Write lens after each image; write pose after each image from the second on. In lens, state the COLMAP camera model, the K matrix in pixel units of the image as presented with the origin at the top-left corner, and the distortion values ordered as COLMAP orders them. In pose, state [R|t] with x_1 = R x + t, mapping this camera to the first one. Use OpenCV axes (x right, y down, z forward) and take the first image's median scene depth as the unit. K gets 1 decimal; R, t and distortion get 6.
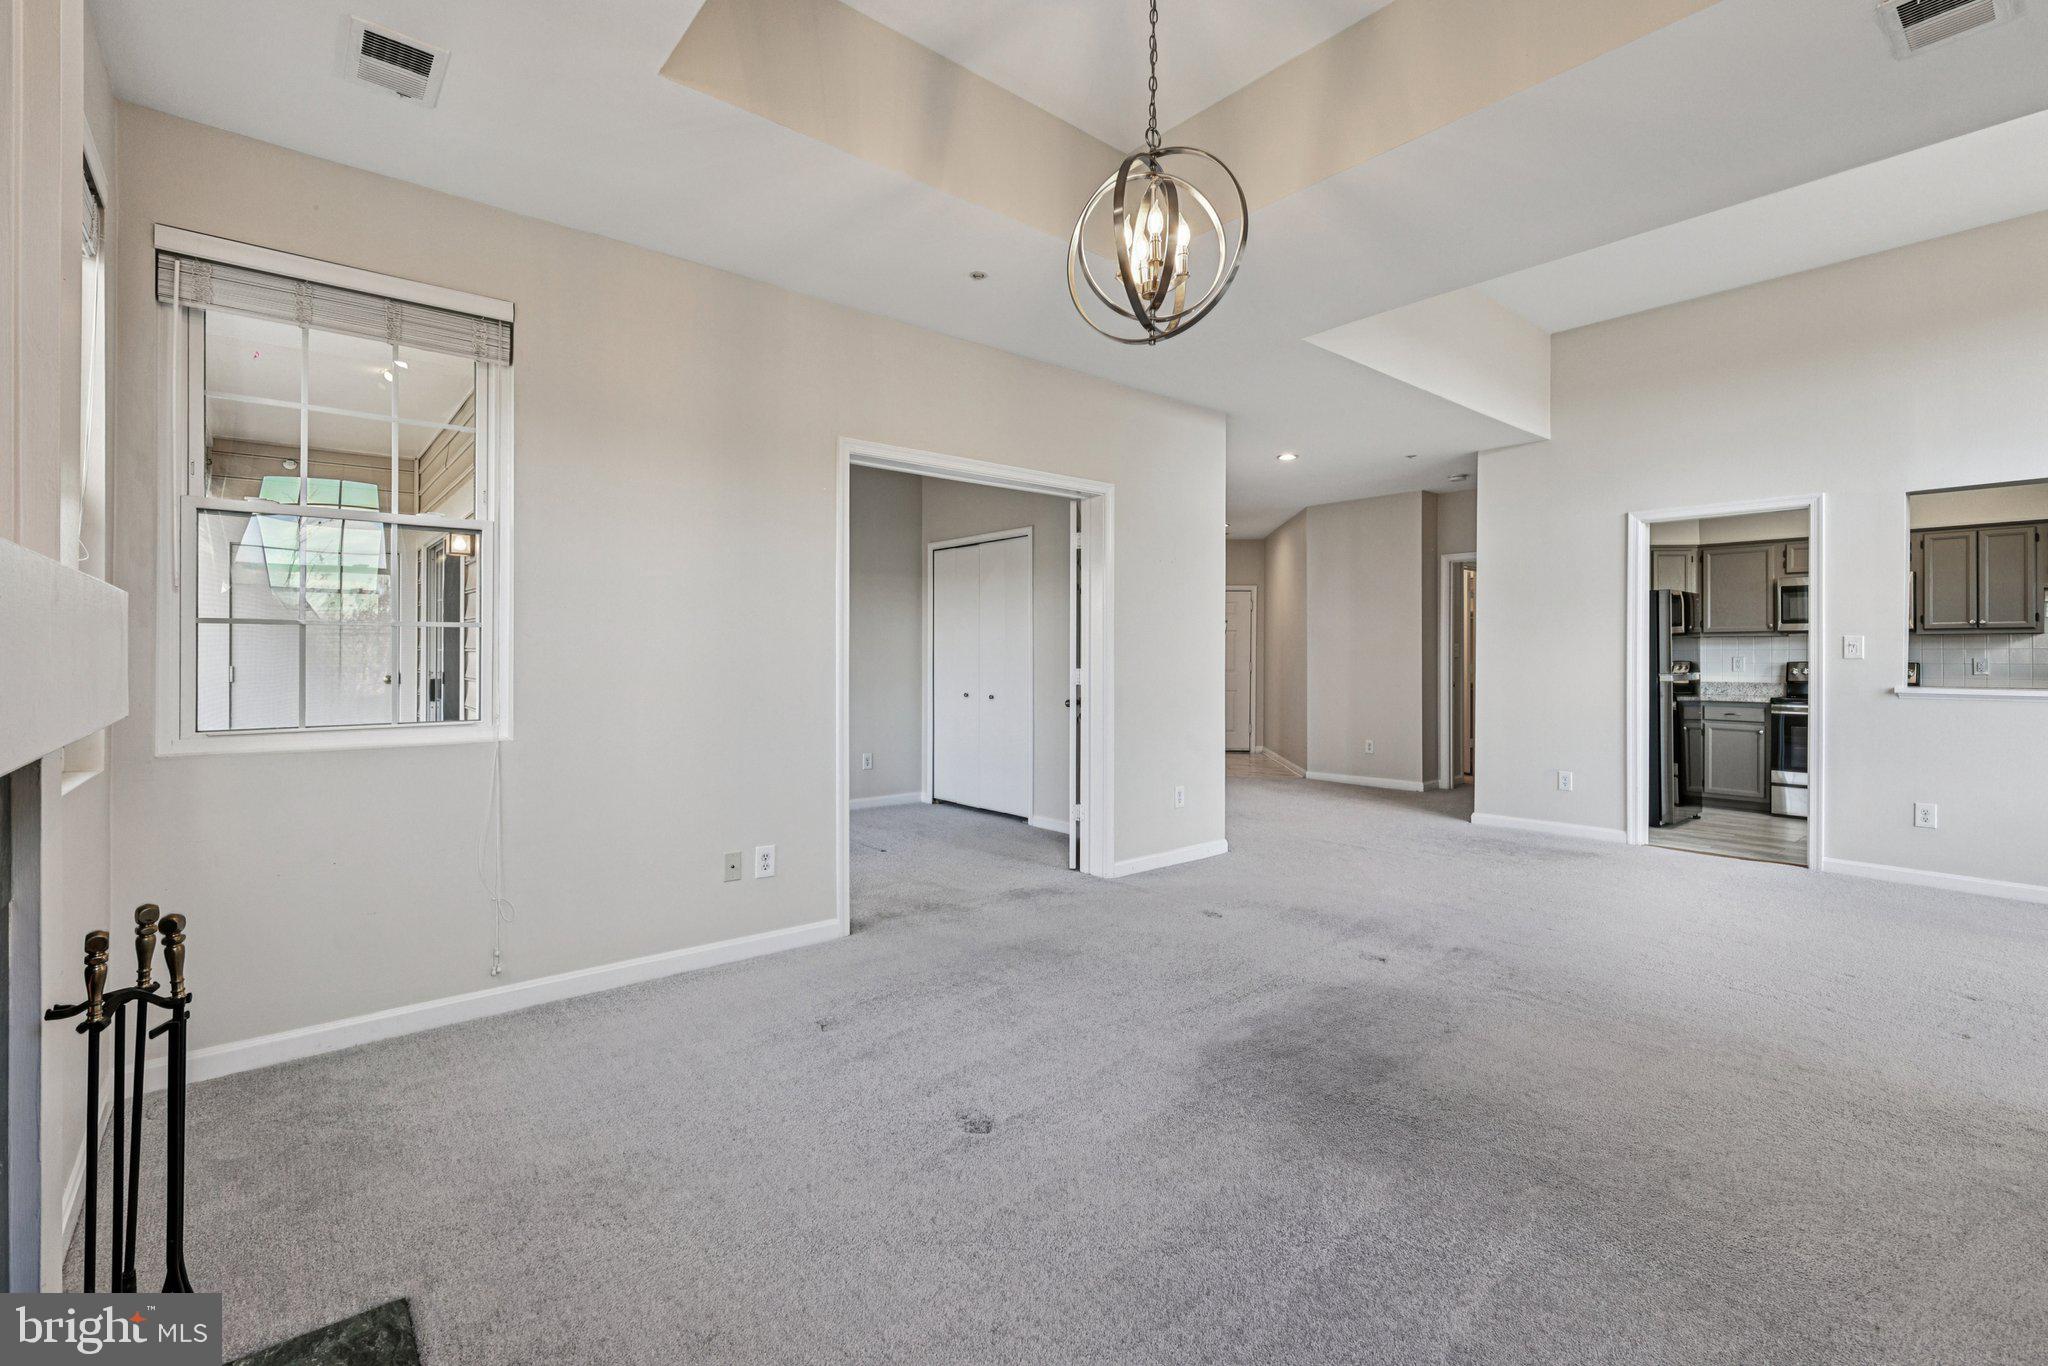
lens RADIAL K [[889.9, 0, 1023.0], [0, 889.9, 646.6], [0, 0, 1]] dist [0.003632, -0.000454]
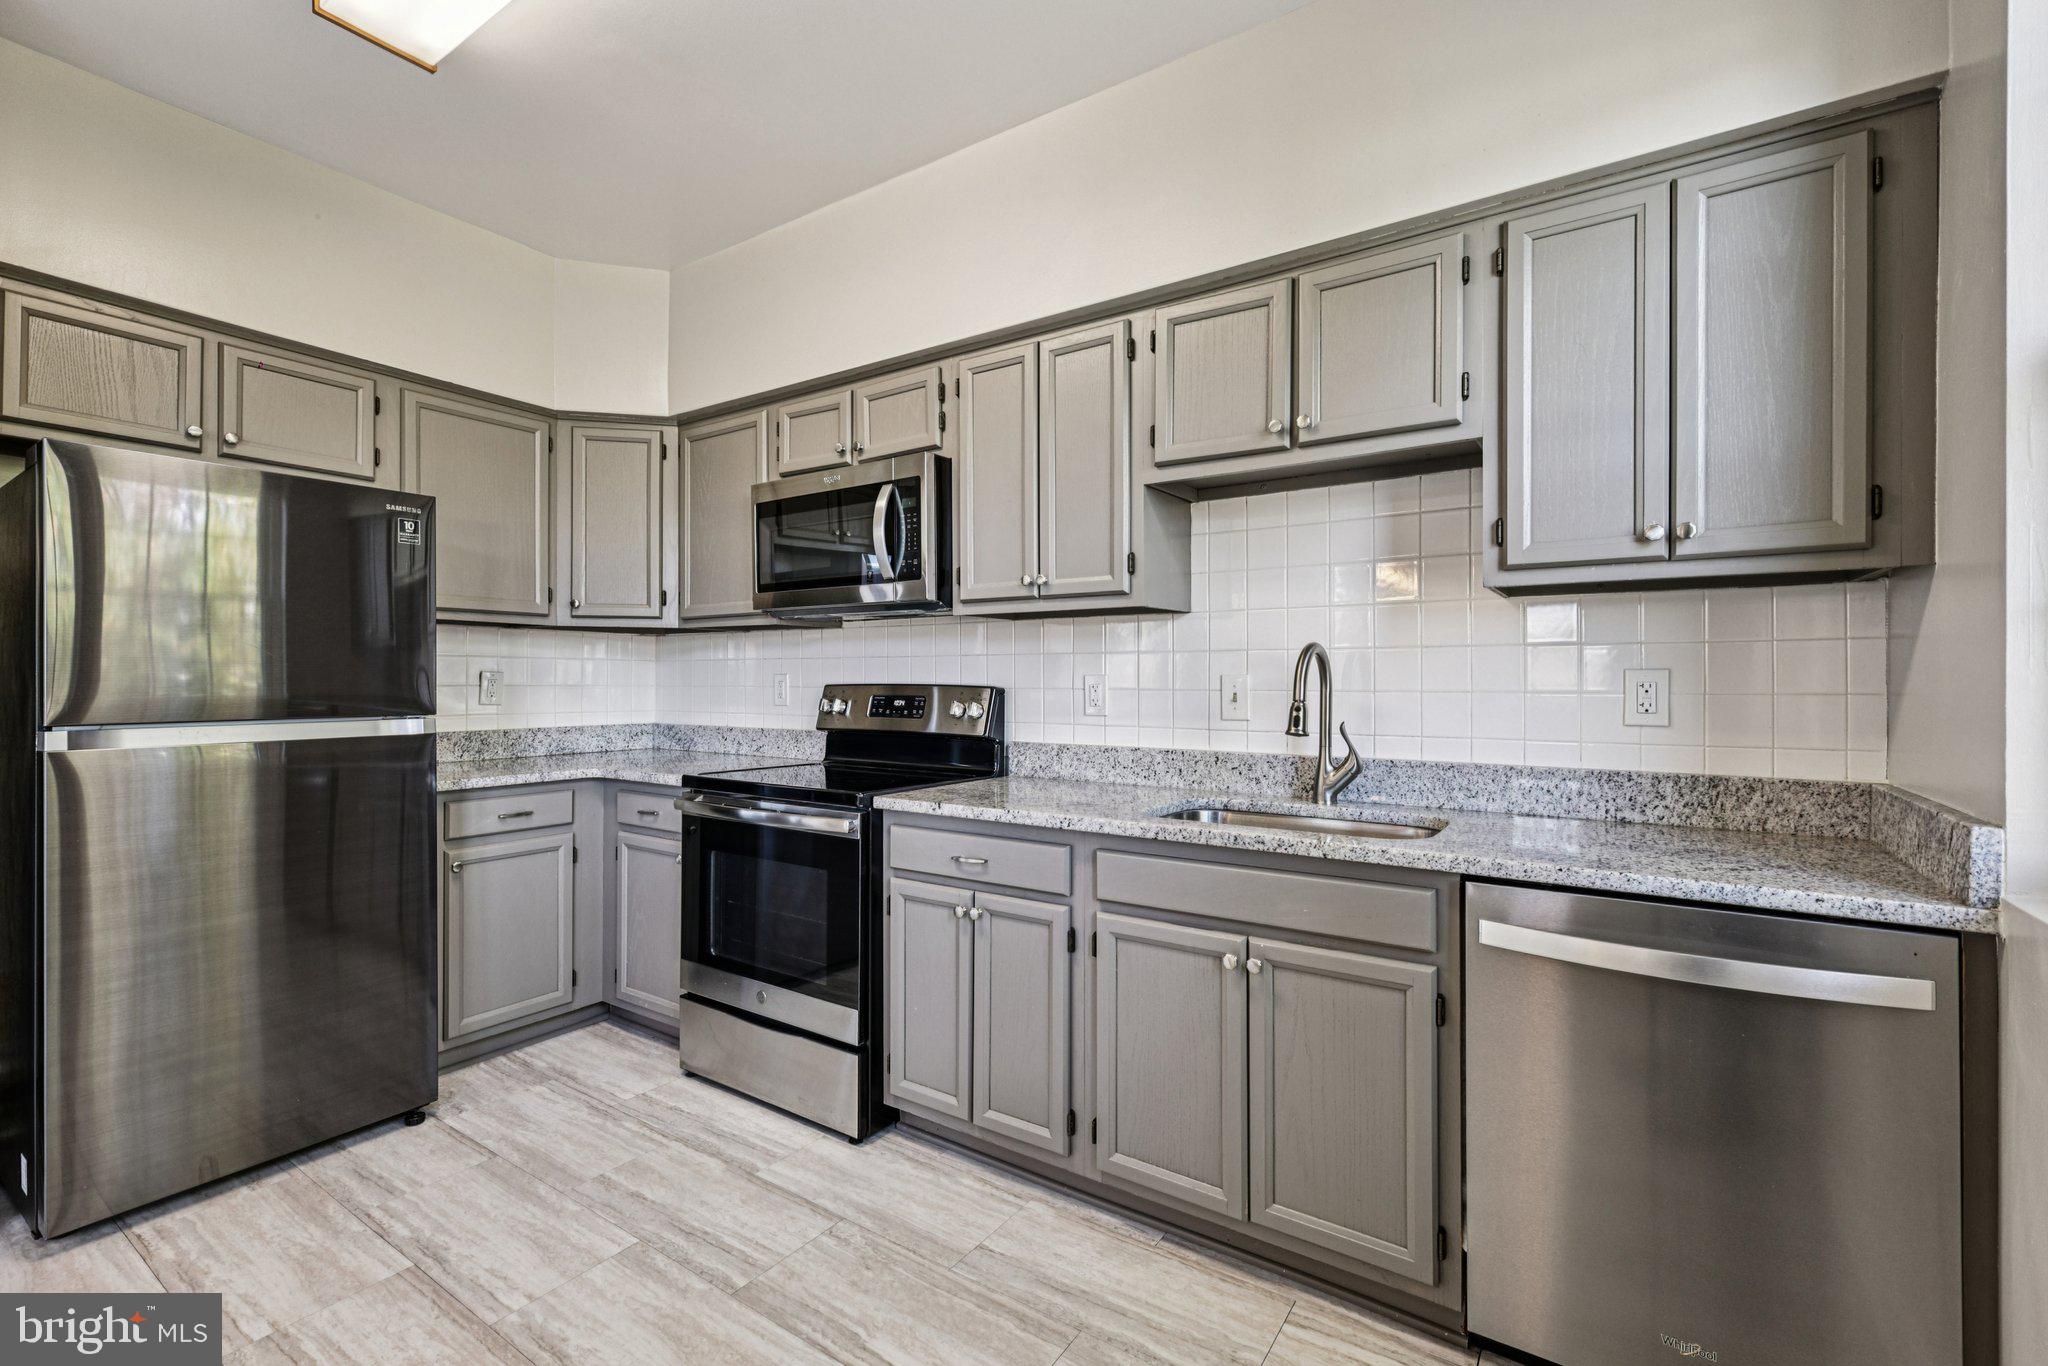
lens RADIAL K [[889.9, 0, 1027.7], [0, 889.9, 681.9], [0, 0, 1]] dist [0.003632, -0.000454]
pose [[0.959530, 0.001120, 0.281606, 0.982909], [-0.003840, 0.999951, 0.009106, 0.013006], [-0.281582, -0.009819, 0.959487, 0.649996]]
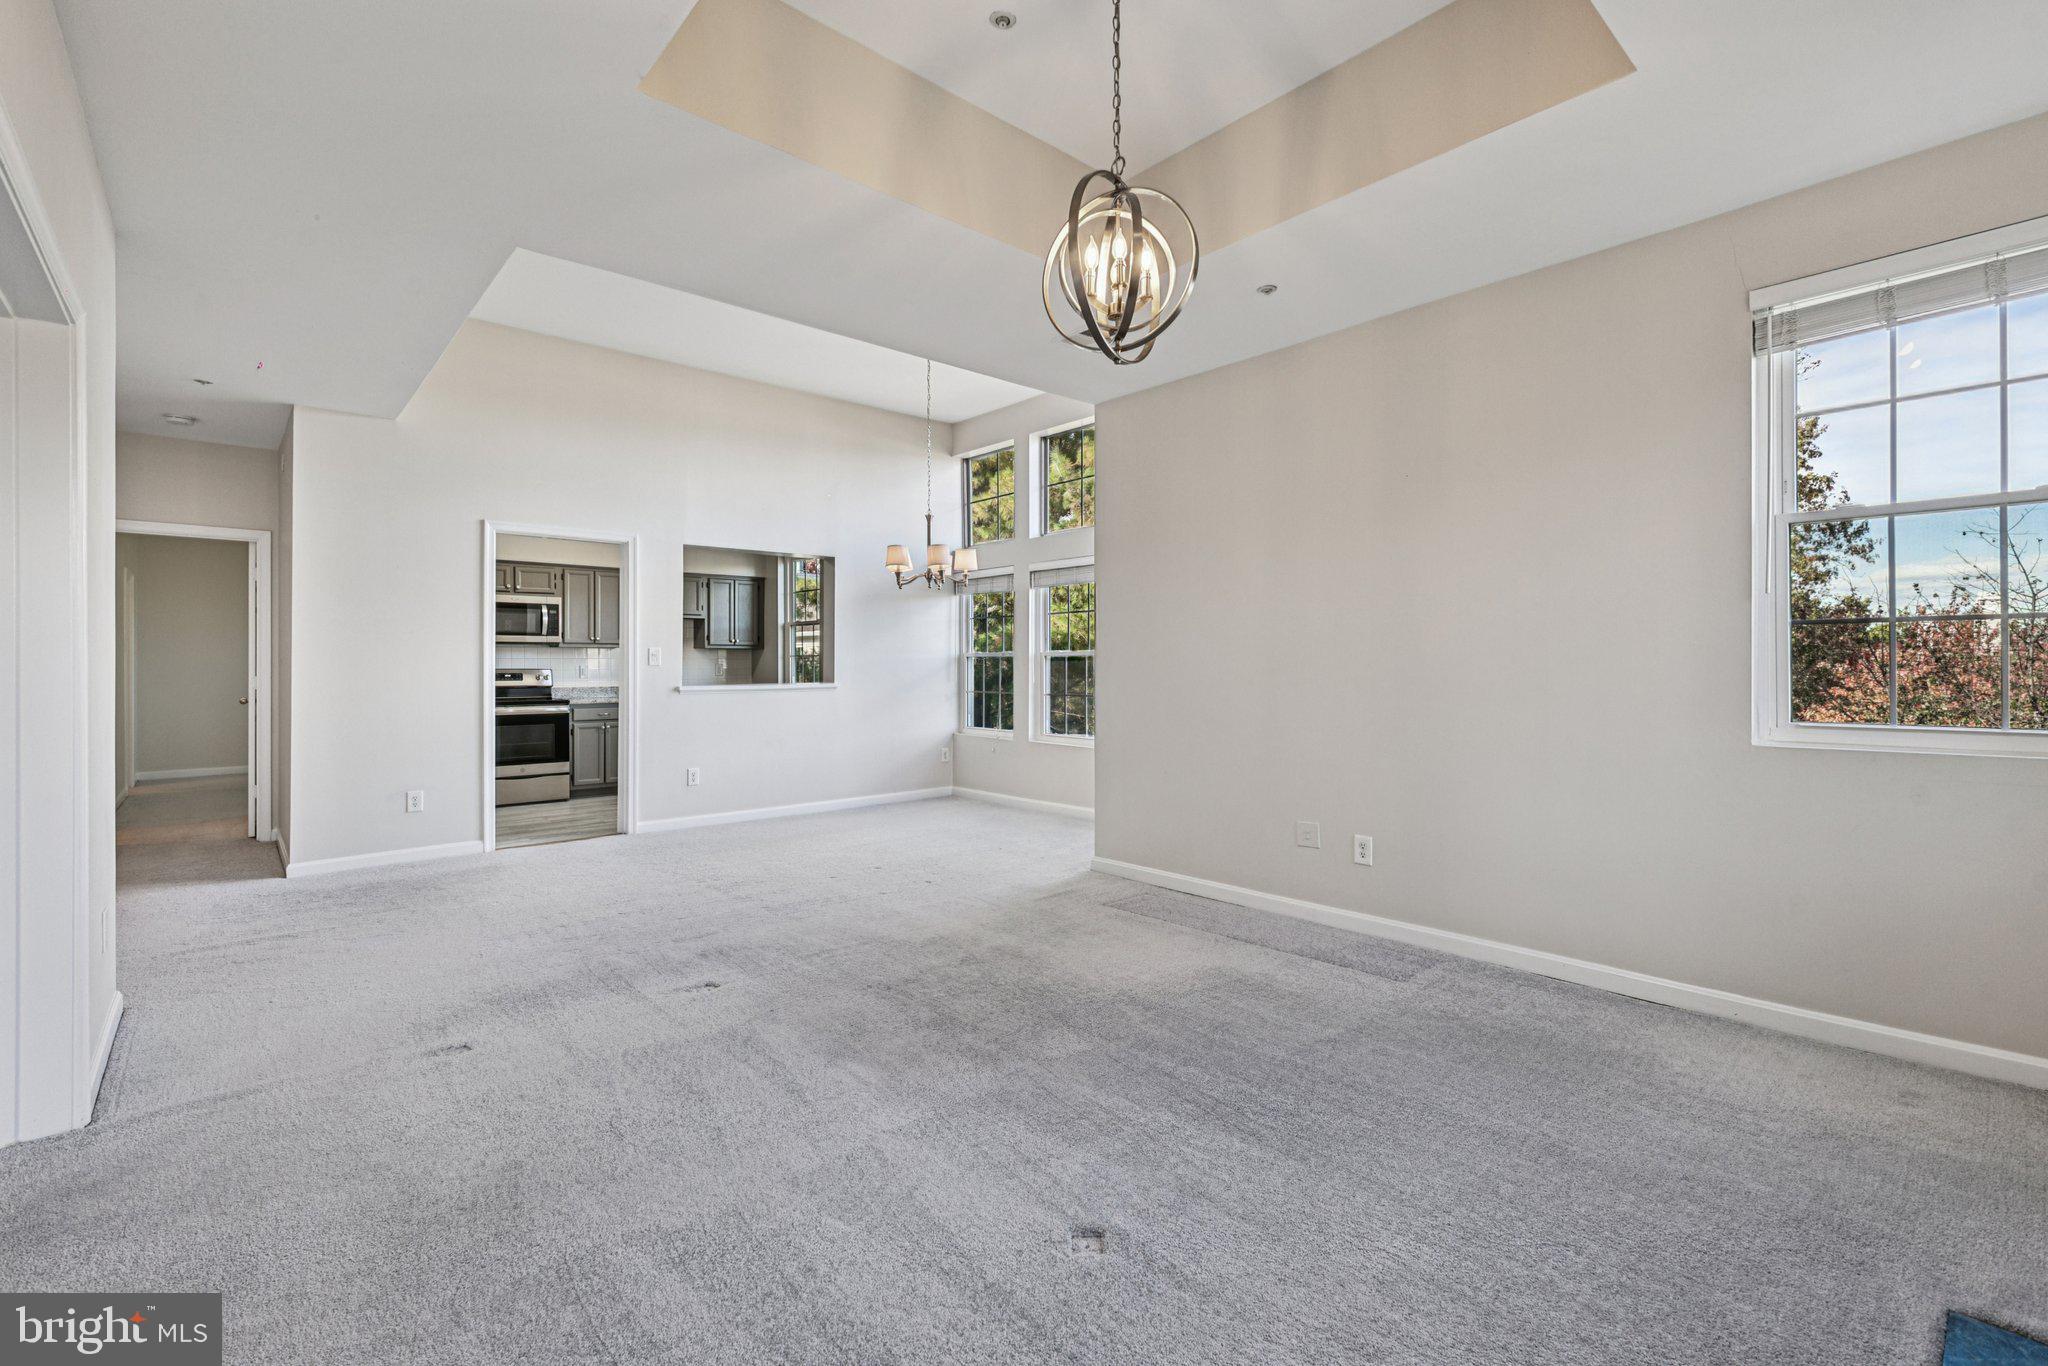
lens RADIAL K [[889.9, 0, 1014.6], [0, 889.9, 671.8], [0, 0, 1]] dist [0.003632, -0.000454]
pose [[-0.021689, -0.009990, 0.999715, -0.306324], [-0.004394, 0.999941, 0.009897, 0.006902], [-0.999755, -0.004178, -0.021732, 0.401849]]
